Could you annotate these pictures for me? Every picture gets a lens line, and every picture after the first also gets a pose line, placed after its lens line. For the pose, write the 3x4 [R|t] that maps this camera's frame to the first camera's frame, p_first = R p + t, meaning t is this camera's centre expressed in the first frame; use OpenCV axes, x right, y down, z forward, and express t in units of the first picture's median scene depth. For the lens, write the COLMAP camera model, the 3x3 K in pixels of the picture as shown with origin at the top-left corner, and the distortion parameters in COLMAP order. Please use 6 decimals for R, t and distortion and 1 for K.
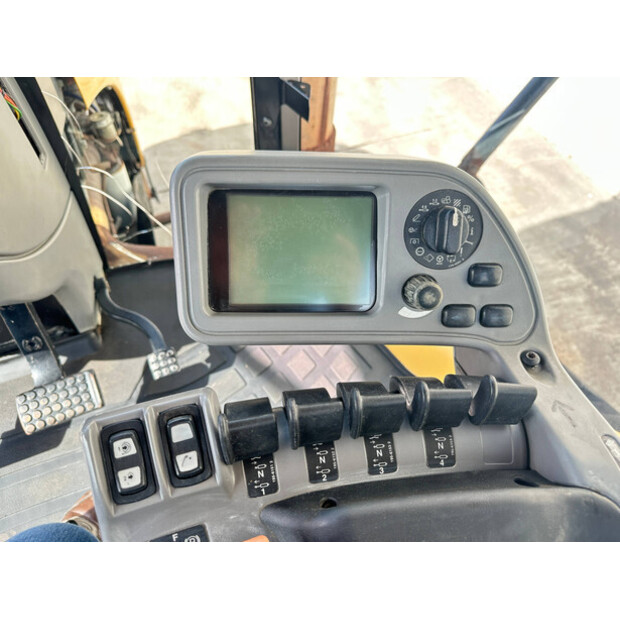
lens RADIAL K [[438.7, 0, 310.0], [0, 438.7, 310.0], [0, 0, 1]] dist [-0.030232, -0.001199]
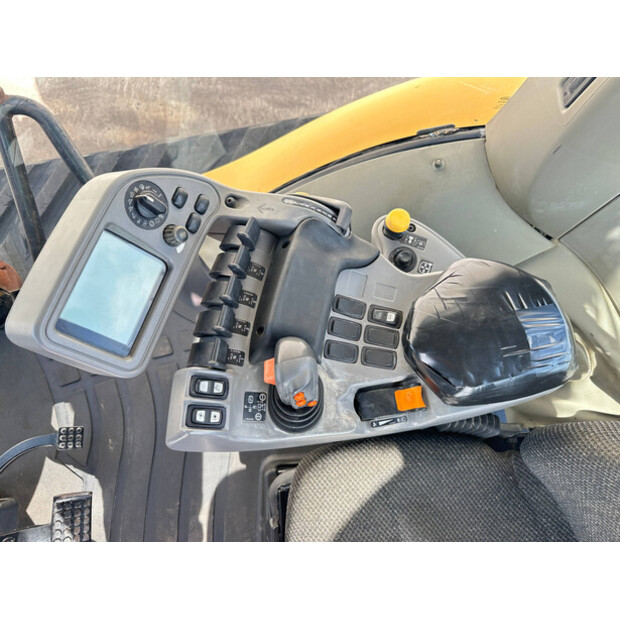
lens RADIAL K [[438.7, 0, 310.0], [0, 438.7, 310.0], [0, 0, 1]] dist [-0.030232, -0.001199]
pose [[0.335274, -0.906480, 0.256680, -0.260790], [0.711688, 0.422212, 0.561460, -0.491354], [-0.617326, -0.005567, 0.786688, -0.648915]]
